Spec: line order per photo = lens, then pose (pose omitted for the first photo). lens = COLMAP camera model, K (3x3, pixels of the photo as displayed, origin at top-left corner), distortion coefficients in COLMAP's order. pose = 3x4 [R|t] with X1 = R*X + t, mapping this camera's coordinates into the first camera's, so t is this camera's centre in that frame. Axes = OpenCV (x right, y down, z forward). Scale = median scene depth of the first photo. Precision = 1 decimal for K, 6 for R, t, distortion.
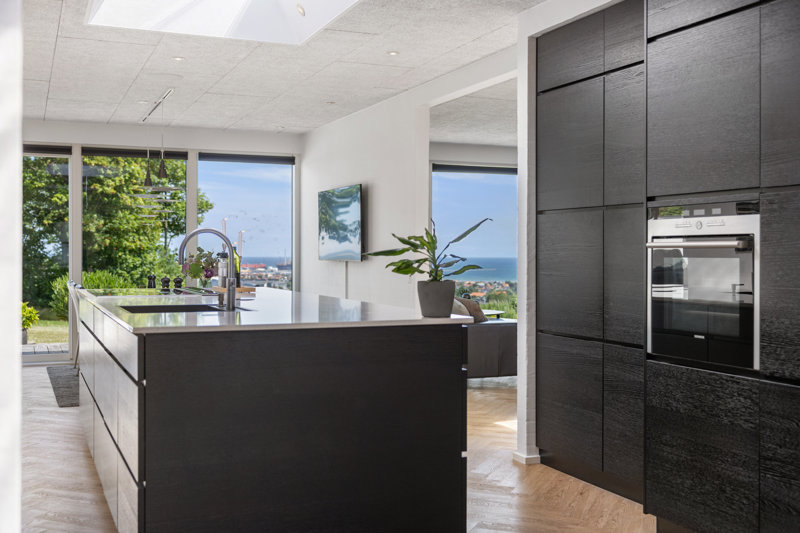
lens RADIAL K [[906.7, 0, 402.3], [0, 906.7, 262.9], [0, 0, 1]] dist [0.006651, 0.000000]
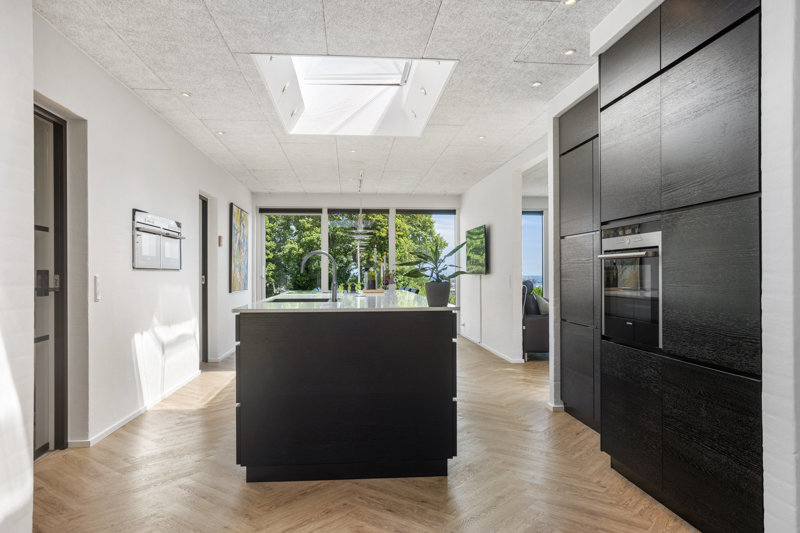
lens RADIAL K [[563.0, 0, 398.2], [0, 563.0, 274.3], [0, 0, 1]] dist [0.008091, -0.000078]
pose [[0.954026, -0.005650, -0.299671, 0.171316], [0.003252, 0.999959, -0.008501, 0.009729], [0.299707, 0.007135, 0.954005, 0.062691]]
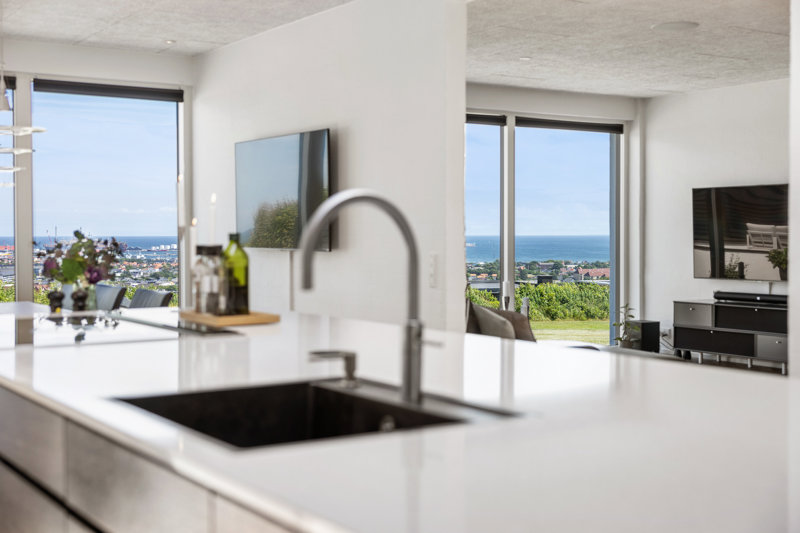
lens RADIAL K [[1058.4, 0, 399.3], [0, 1058.4, 264.8], [0, 0, 1]] dist [0.003359, 0.000000]
pose [[0.981901, -0.009666, 0.189150, -0.236676], [0.005634, 0.999746, 0.021844, -0.014405], [-0.189313, -0.020382, 0.981705, 0.465575]]
